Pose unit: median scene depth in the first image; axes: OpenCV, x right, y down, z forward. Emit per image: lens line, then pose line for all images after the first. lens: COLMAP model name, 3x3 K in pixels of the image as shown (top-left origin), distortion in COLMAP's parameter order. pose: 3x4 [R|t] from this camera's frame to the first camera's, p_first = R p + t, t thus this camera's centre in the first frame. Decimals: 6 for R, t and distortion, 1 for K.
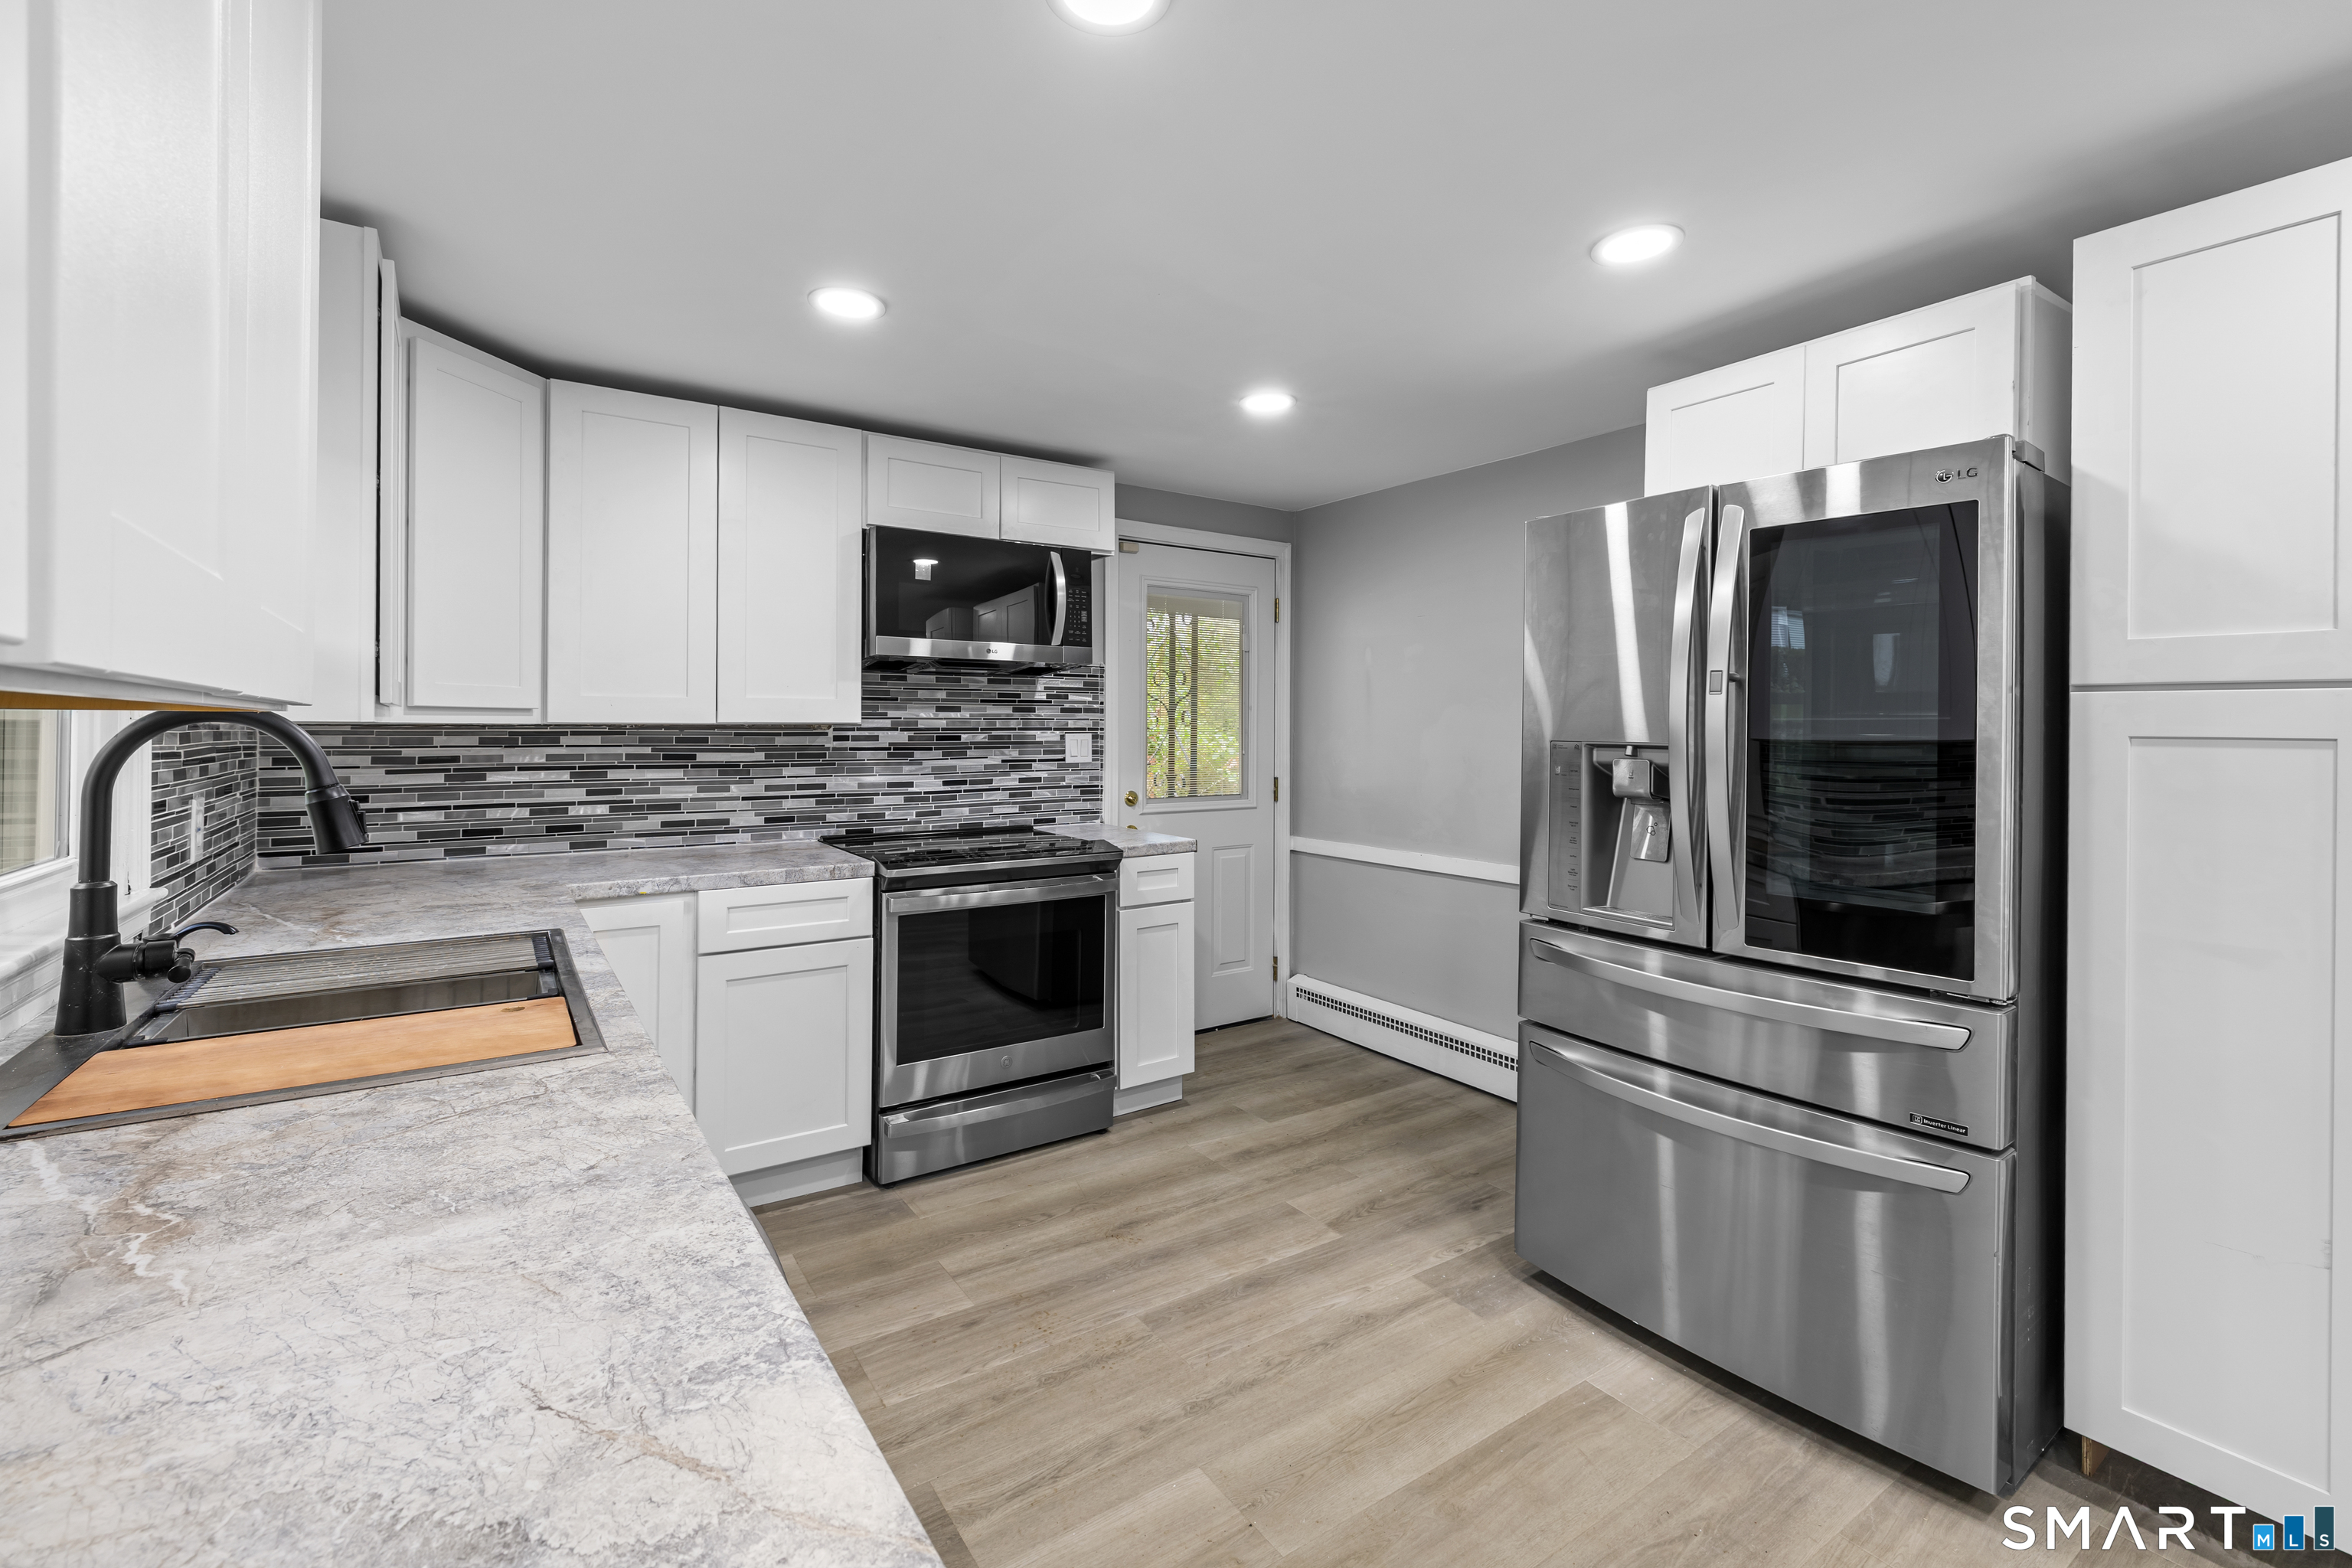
lens RADIAL K [[995.0, 0, 1168.1], [0, 995.0, 731.0], [0, 0, 1]] dist [0.021148, 0.000005]
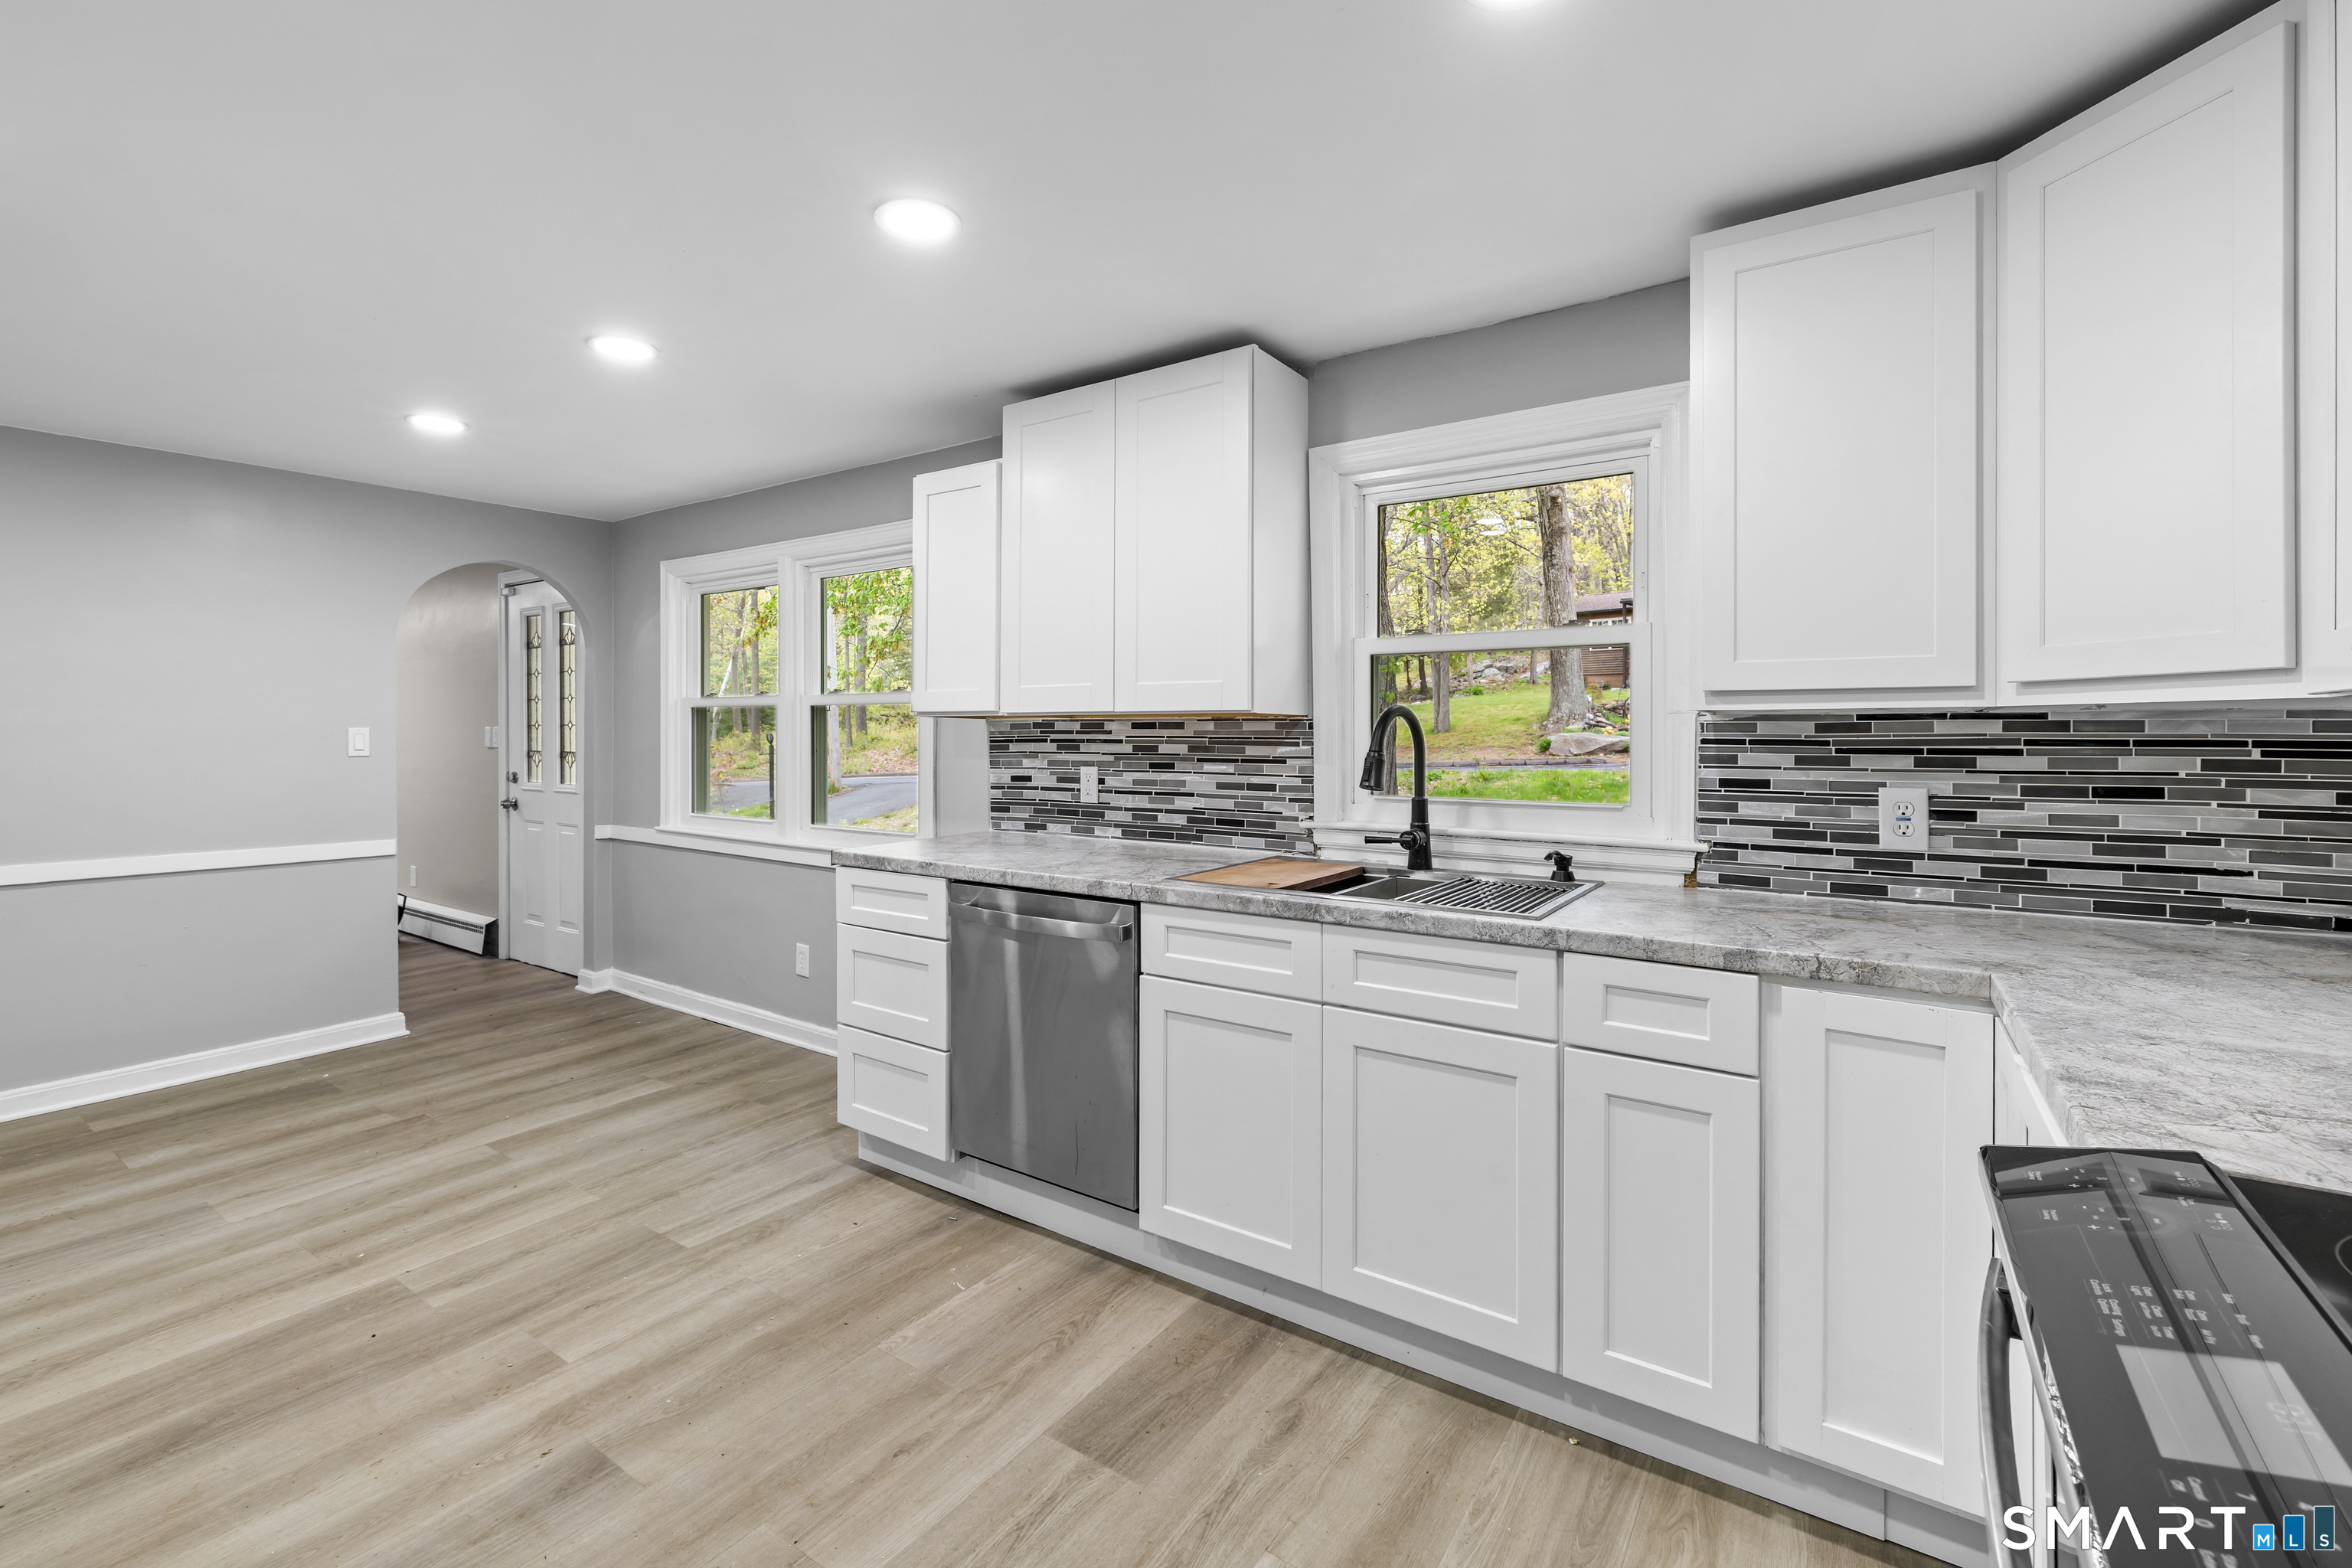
lens RADIAL K [[995.0, 0, 1168.1], [0, 995.0, 731.0], [0, 0, 1]] dist [0.021148, 0.000005]
pose [[-0.937813, -0.005513, -0.347098, -0.125089], [-0.003692, 0.999976, -0.005908, 0.017018], [0.347122, -0.004259, -0.937810, 2.352103]]
